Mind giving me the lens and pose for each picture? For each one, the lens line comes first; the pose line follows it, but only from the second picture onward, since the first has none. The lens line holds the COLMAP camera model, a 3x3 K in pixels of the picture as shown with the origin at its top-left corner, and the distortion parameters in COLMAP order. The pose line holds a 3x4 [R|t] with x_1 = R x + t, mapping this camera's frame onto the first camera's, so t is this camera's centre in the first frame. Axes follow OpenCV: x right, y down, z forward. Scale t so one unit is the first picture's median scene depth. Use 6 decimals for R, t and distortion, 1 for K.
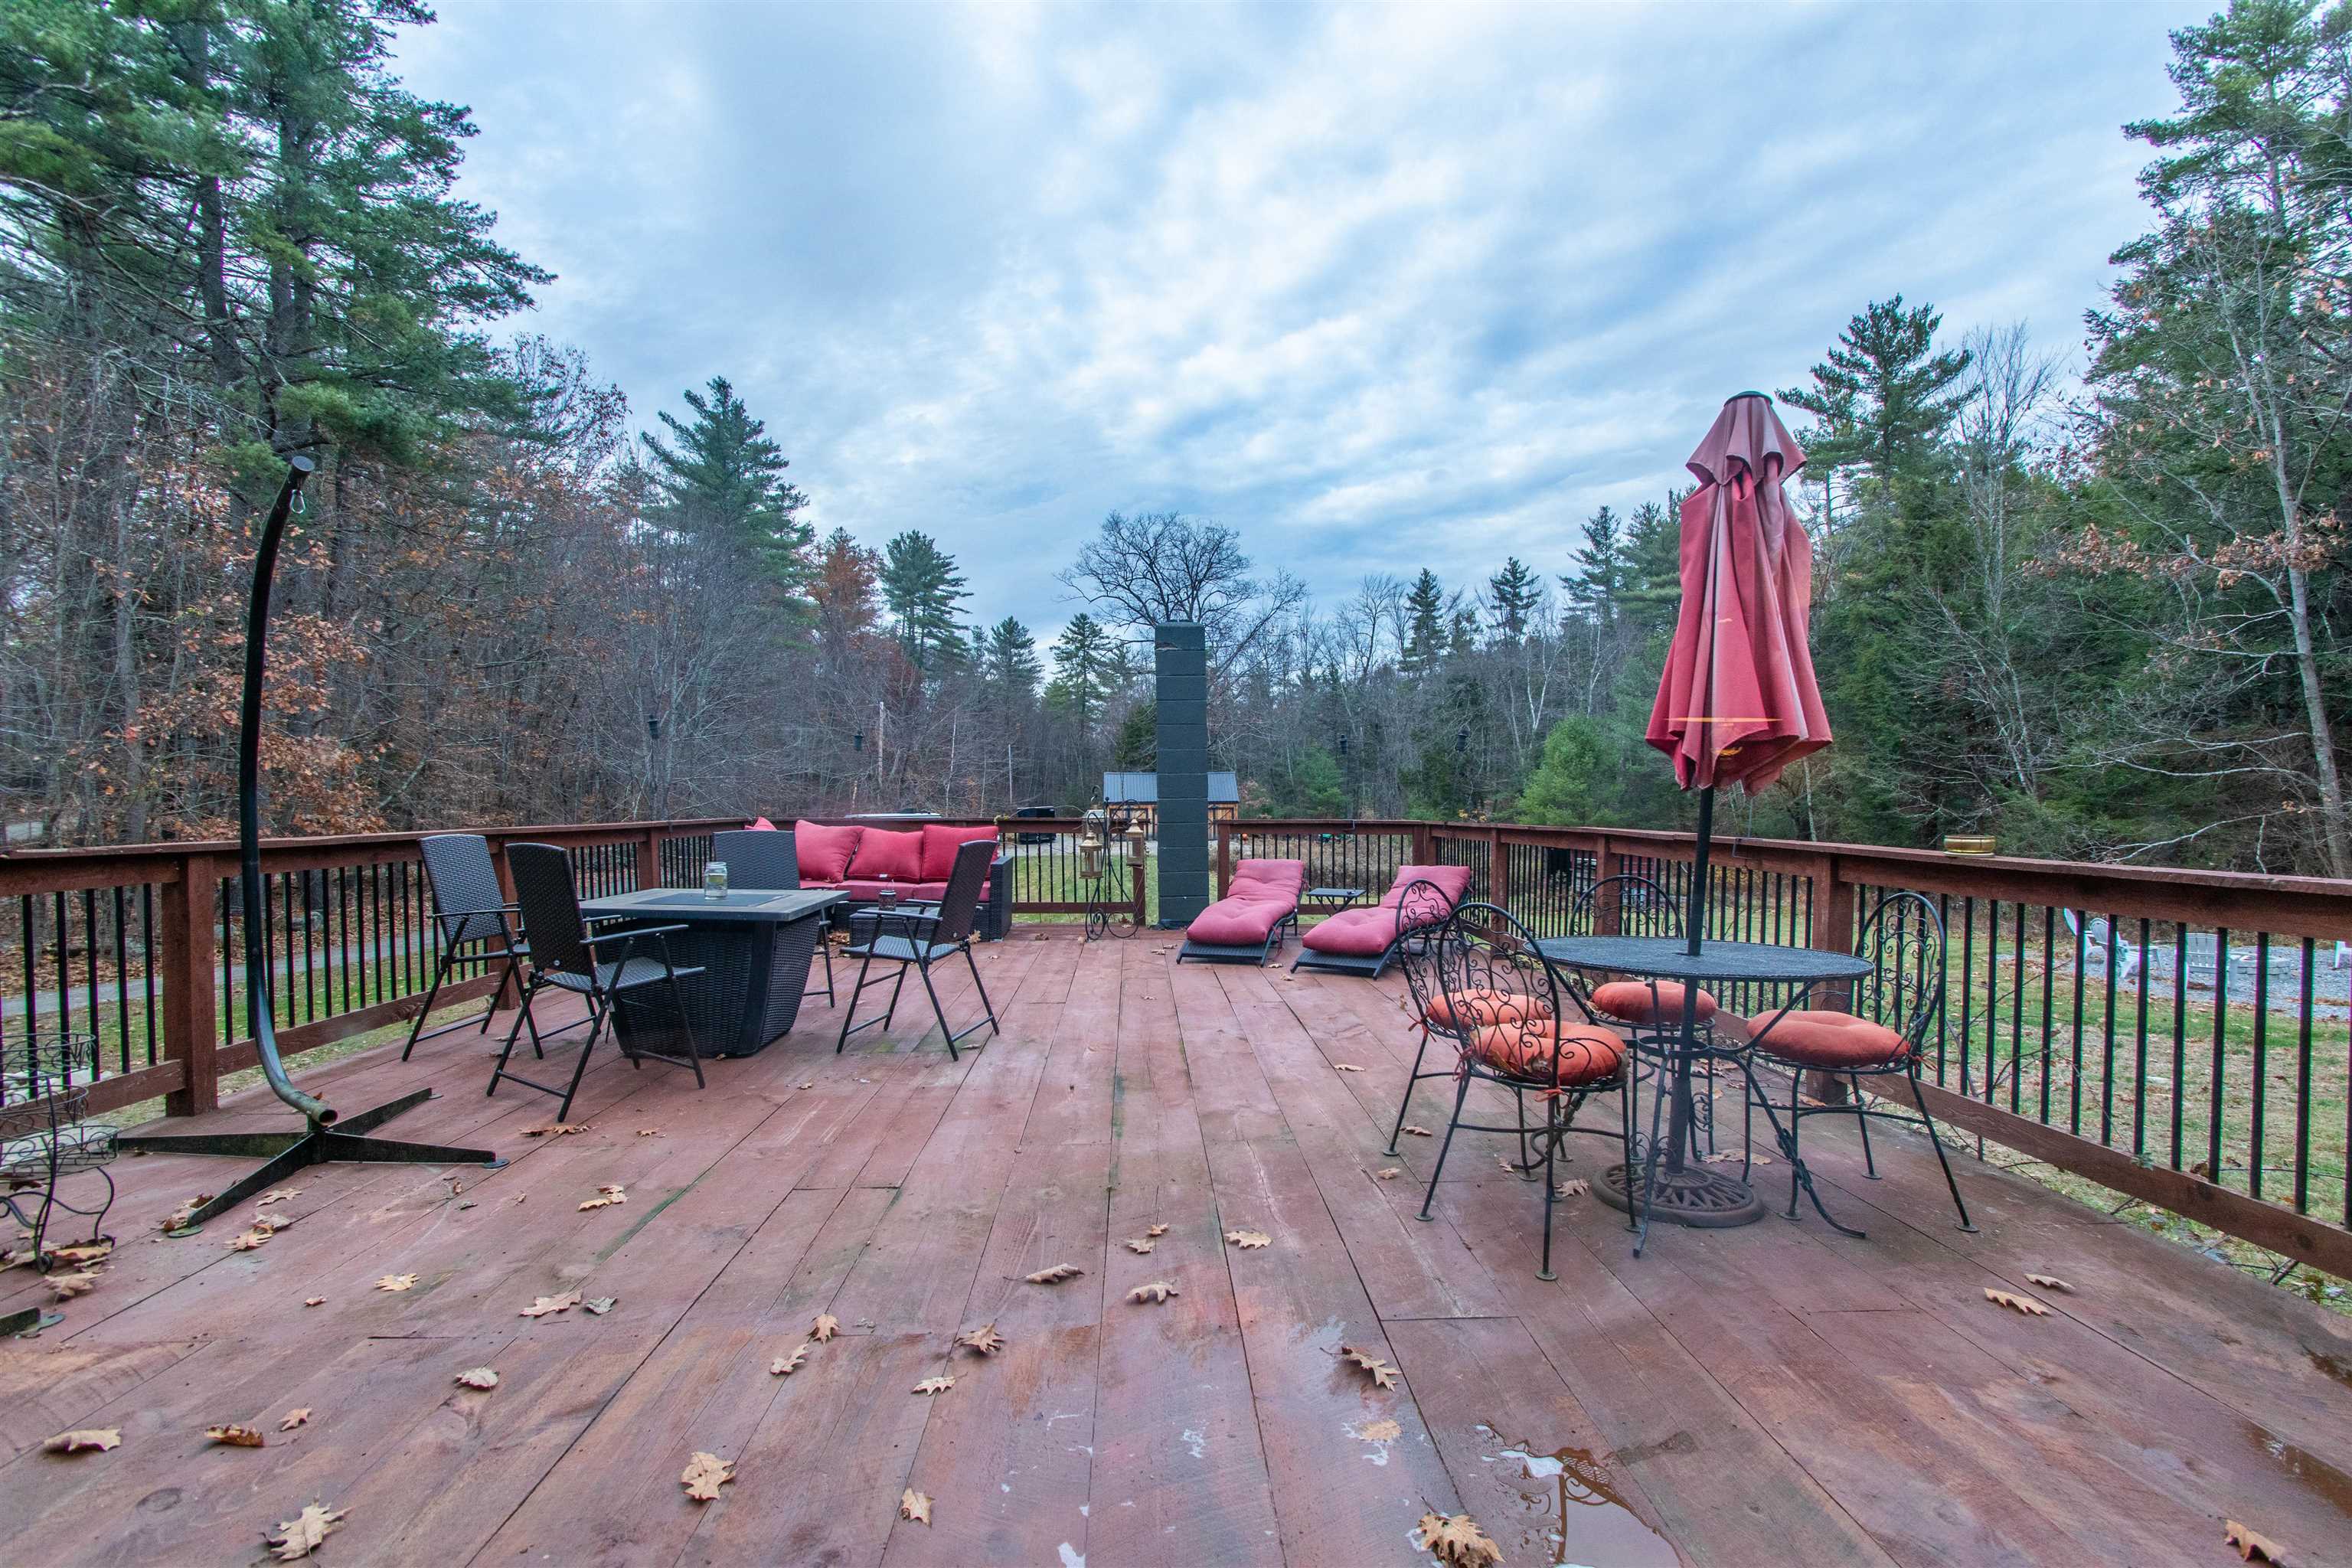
lens RADIAL K [[1095.0, 0, 1193.3], [0, 1095.0, 787.9], [0, 0, 1]] dist [0.004781, -0.005933]
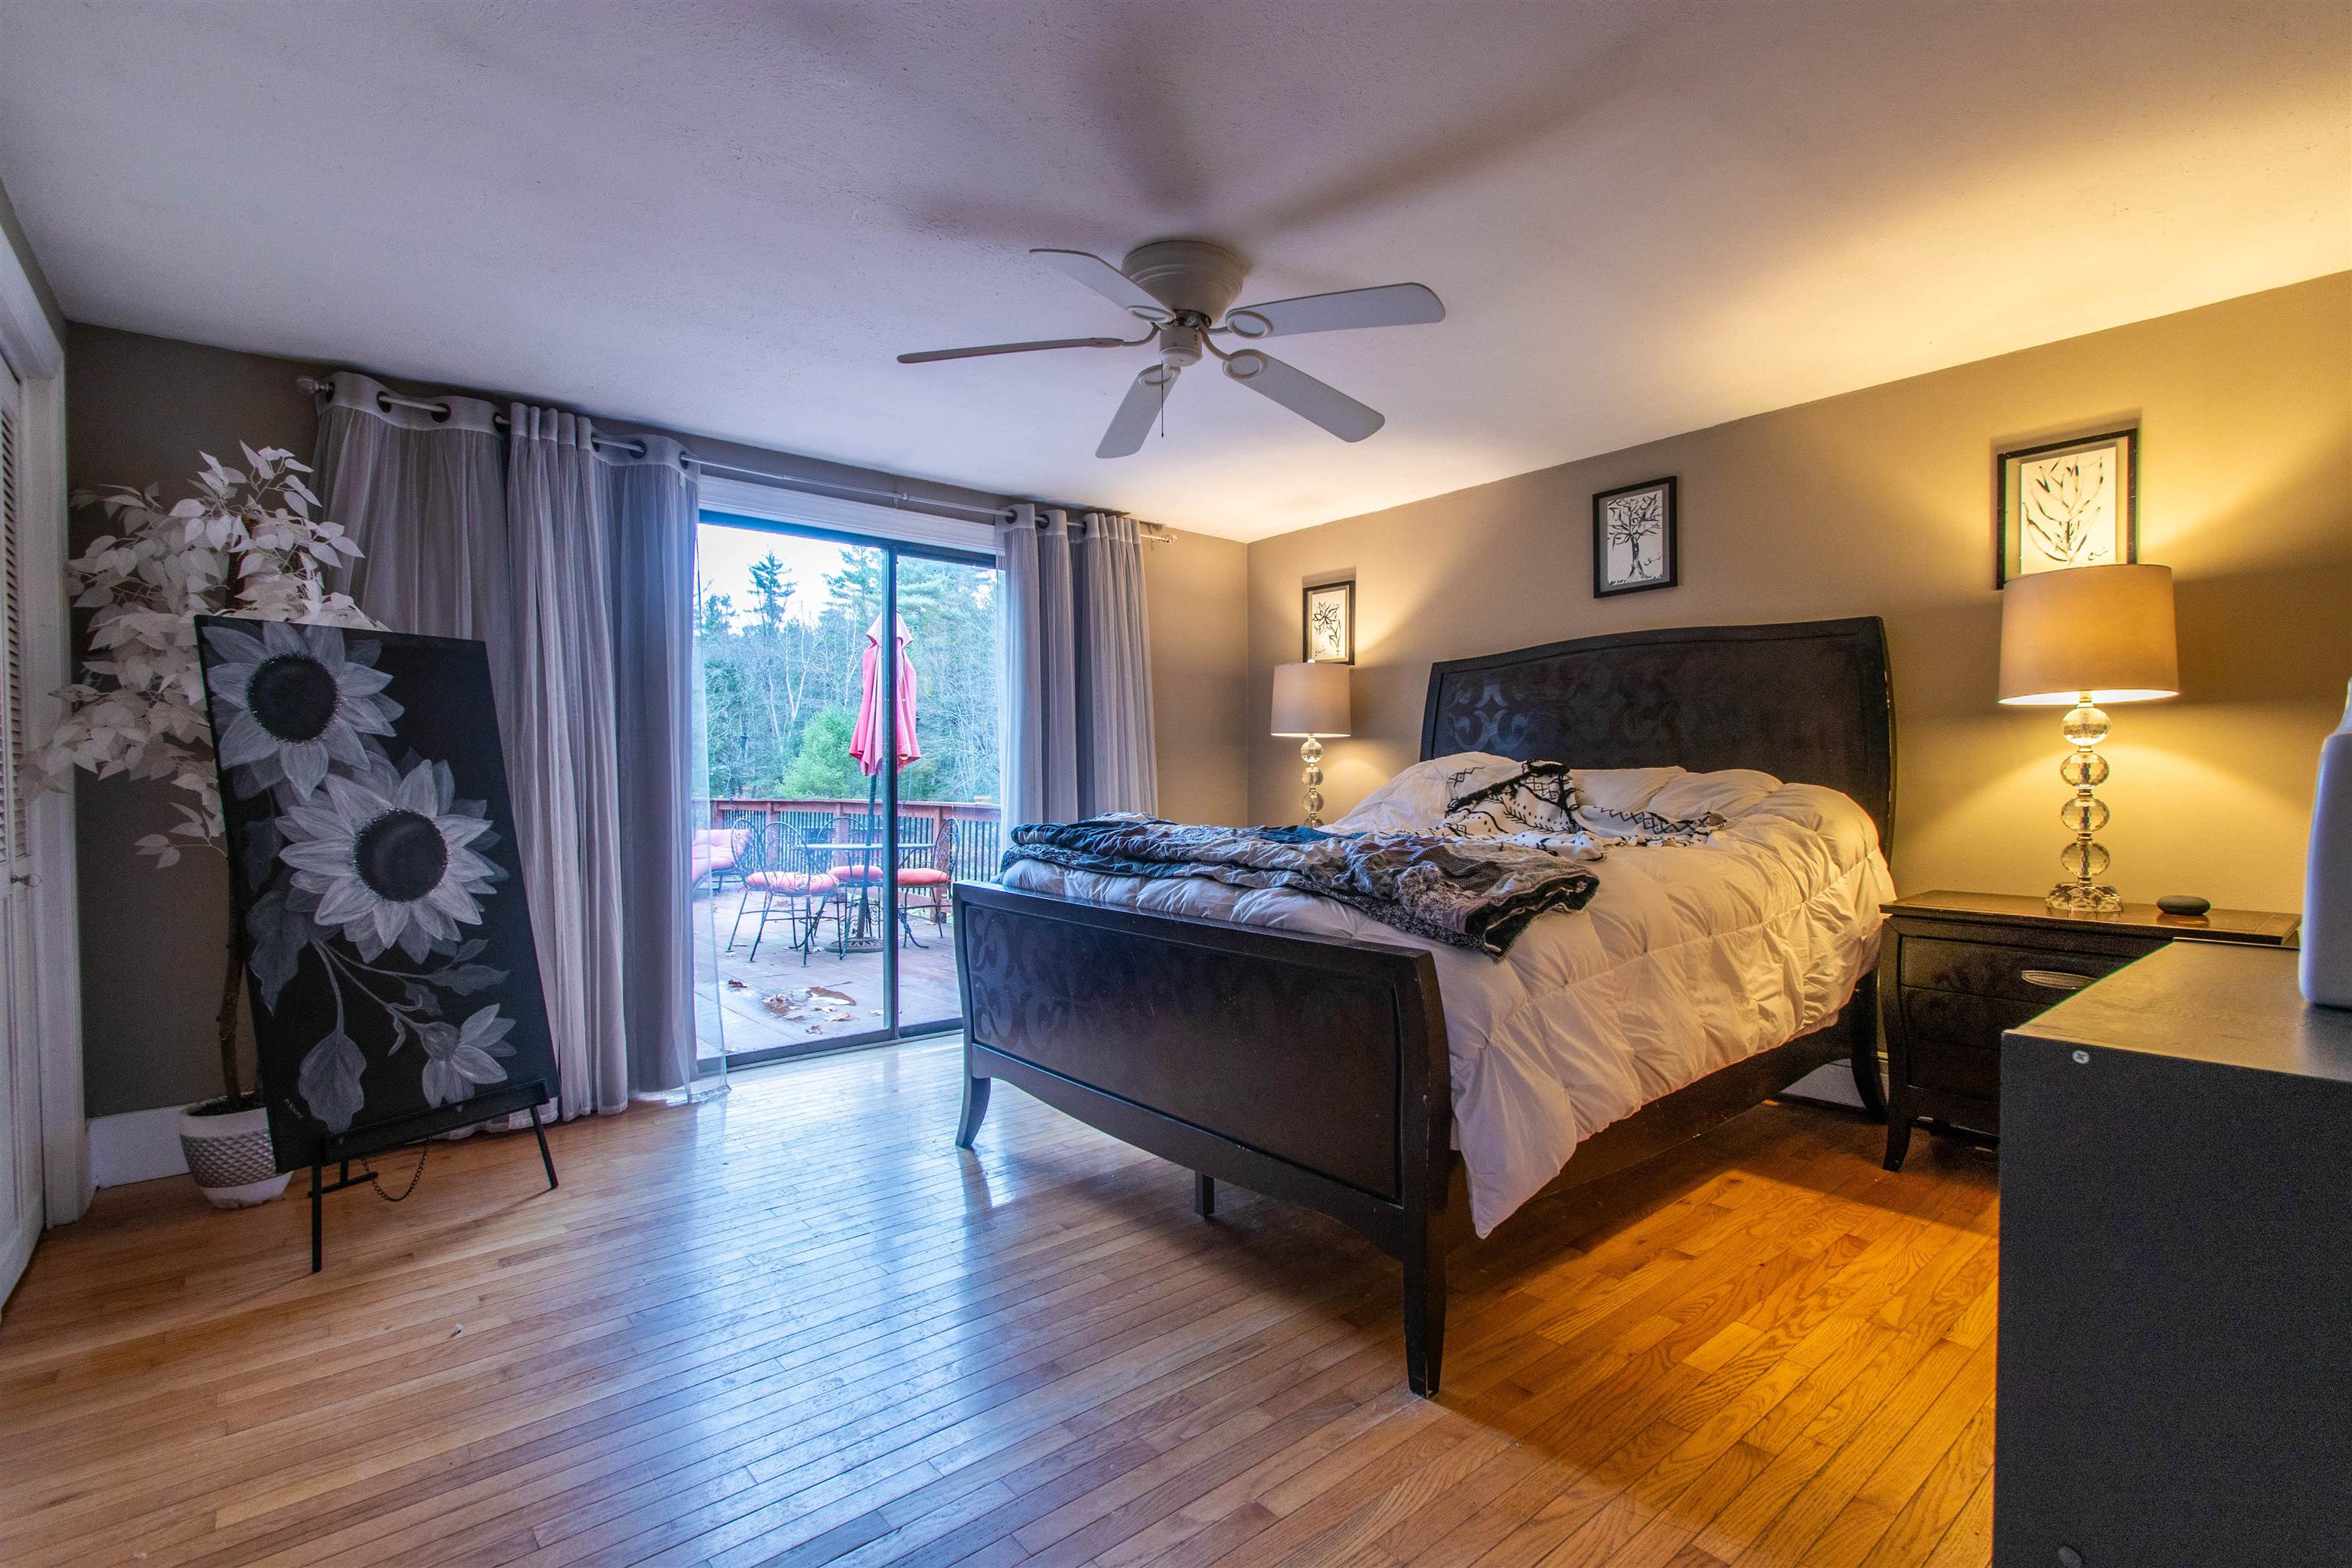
lens RADIAL K [[1095.0, 0, 1193.9], [0, 1095.0, 791.6], [0, 0, 1]] dist [0.004781, -0.005933]
pose [[0.794670, -0.007584, 0.606994, -0.147185], [-0.001651, 0.999891, 0.014655, 0.000033], [-0.607039, -0.012648, 0.794571, -0.461825]]
